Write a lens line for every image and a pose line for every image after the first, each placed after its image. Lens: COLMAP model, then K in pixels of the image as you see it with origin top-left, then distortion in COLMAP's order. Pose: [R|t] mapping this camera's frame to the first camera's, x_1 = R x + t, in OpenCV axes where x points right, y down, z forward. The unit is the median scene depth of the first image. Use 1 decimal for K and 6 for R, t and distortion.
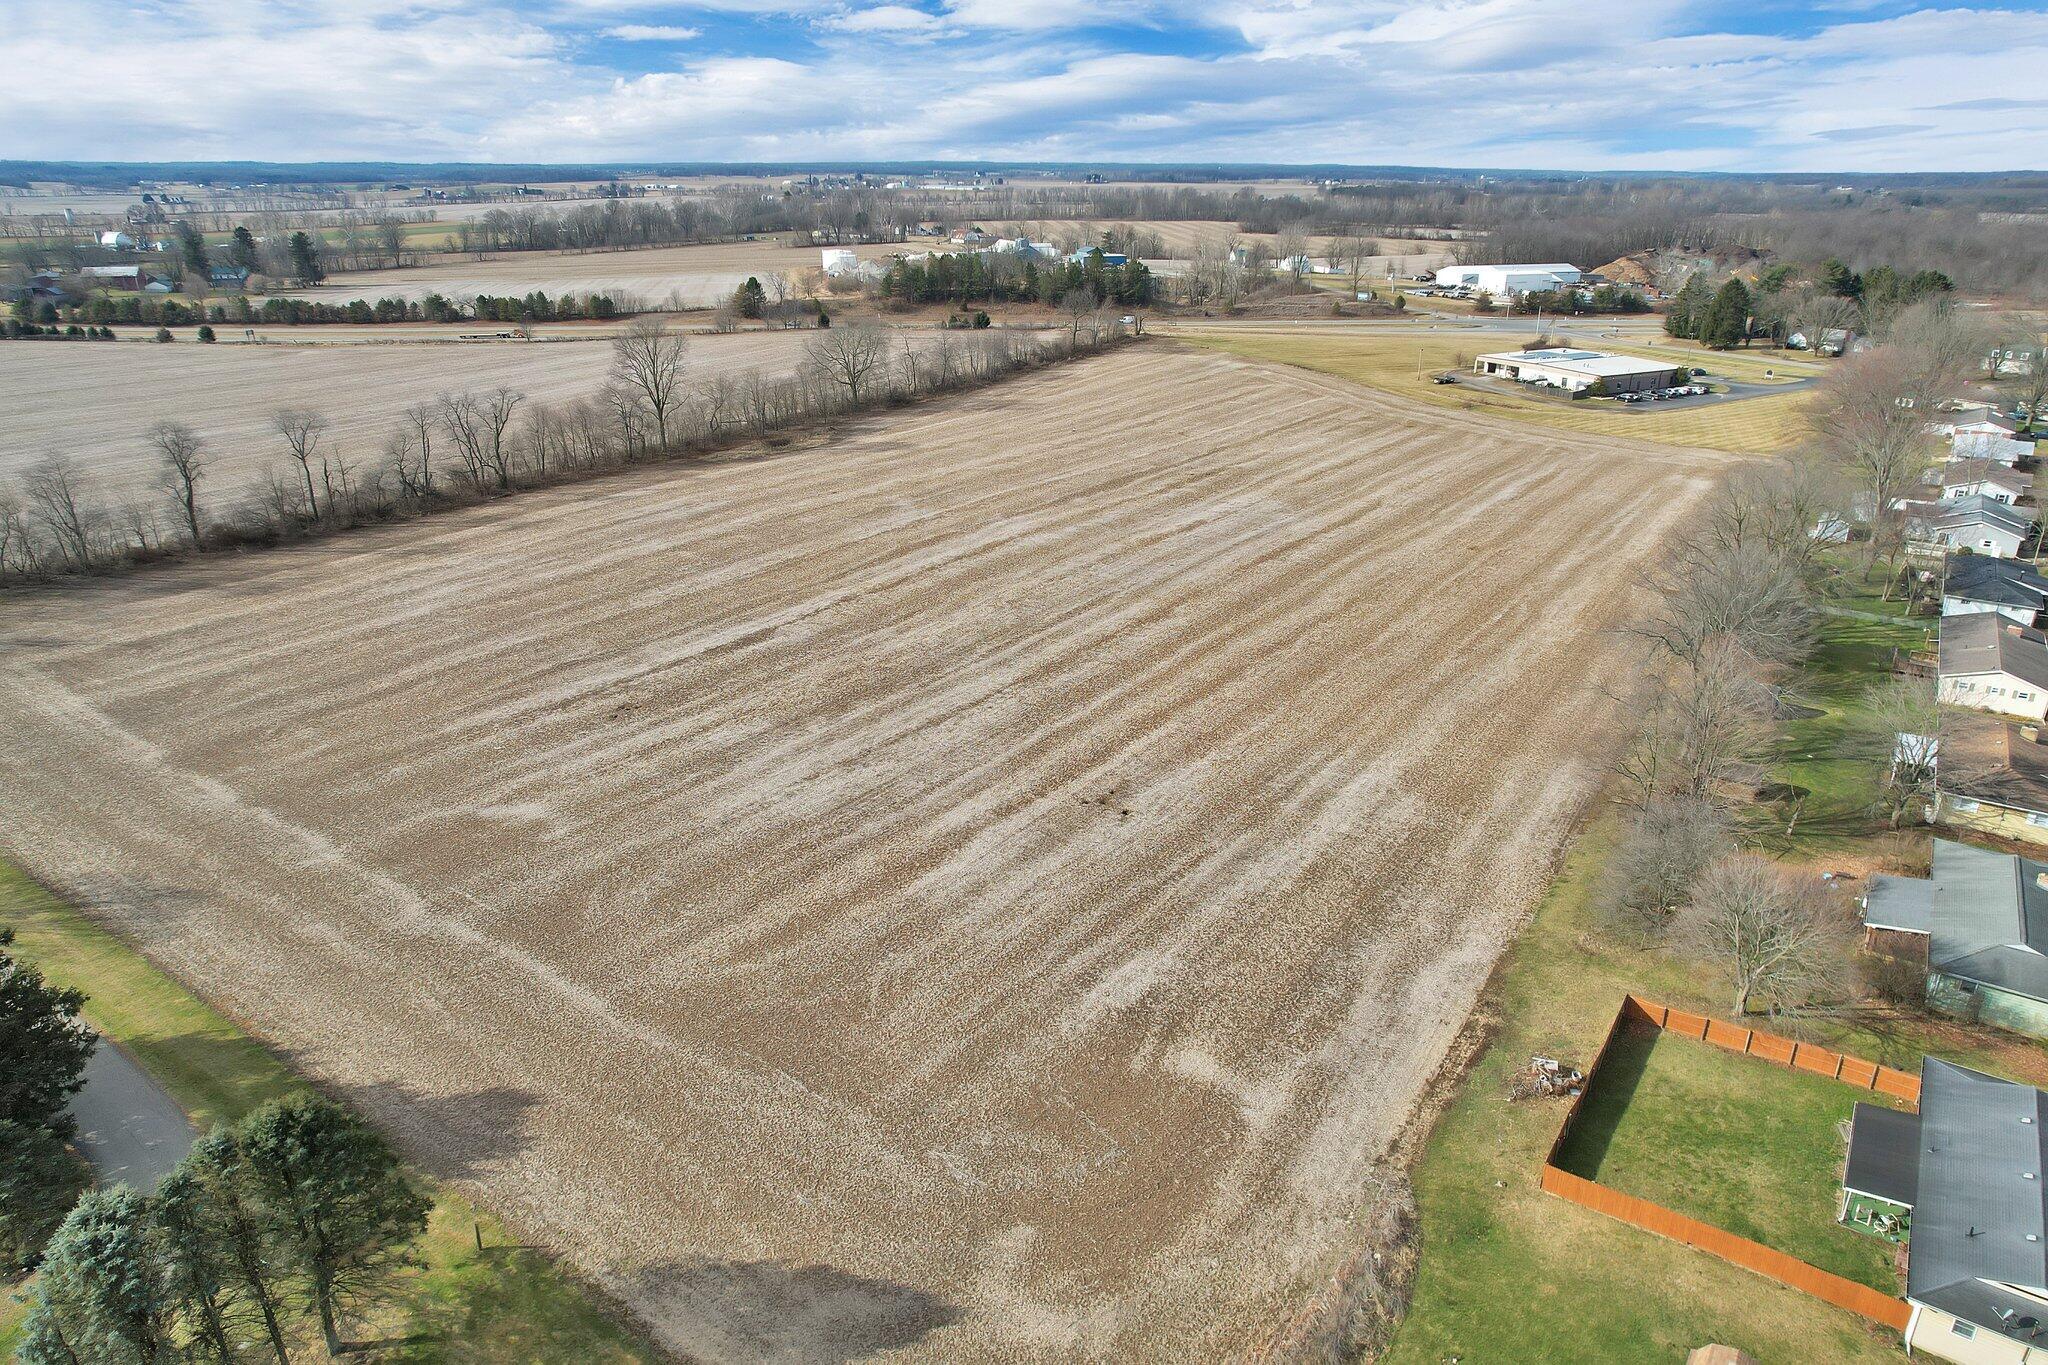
lens RADIAL K [[1303.7, 0, 1017.7], [0, 1303.7, 679.1], [0, 0, 1]] dist [-0.076430, 0.066978]
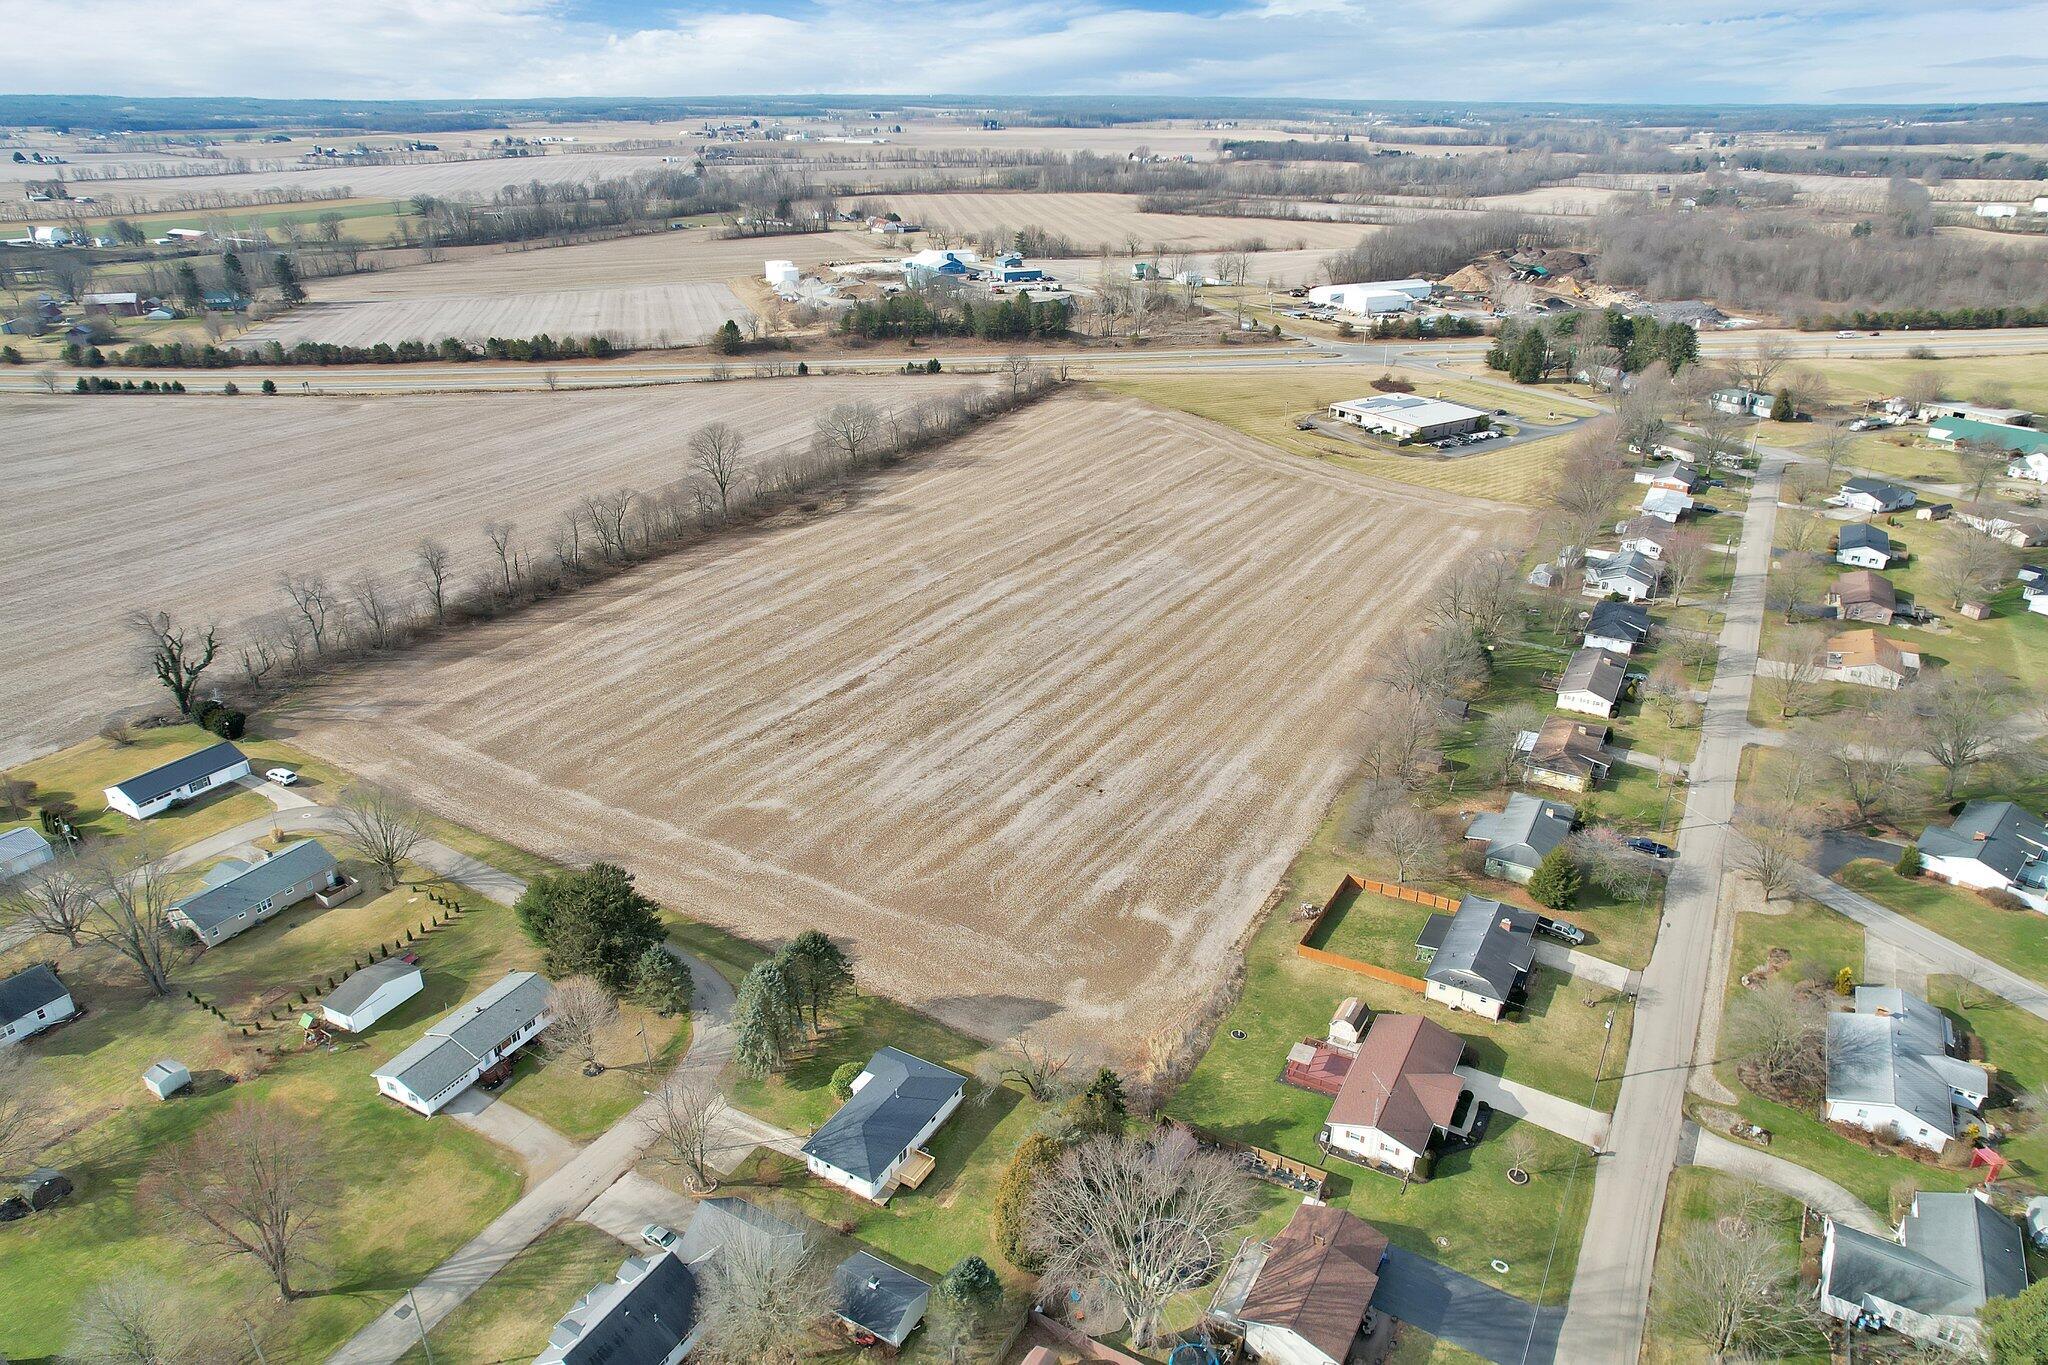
lens RADIAL K [[1303.7, 0, 1017.7], [0, 1303.7, 679.1], [0, 0, 1]] dist [-0.076430, 0.066978]
pose [[0.996996, -0.032636, 0.070246, -0.118444], [0.029203, 0.998354, 0.049362, -0.111488], [-0.071741, -0.047163, 0.996308, -0.608845]]
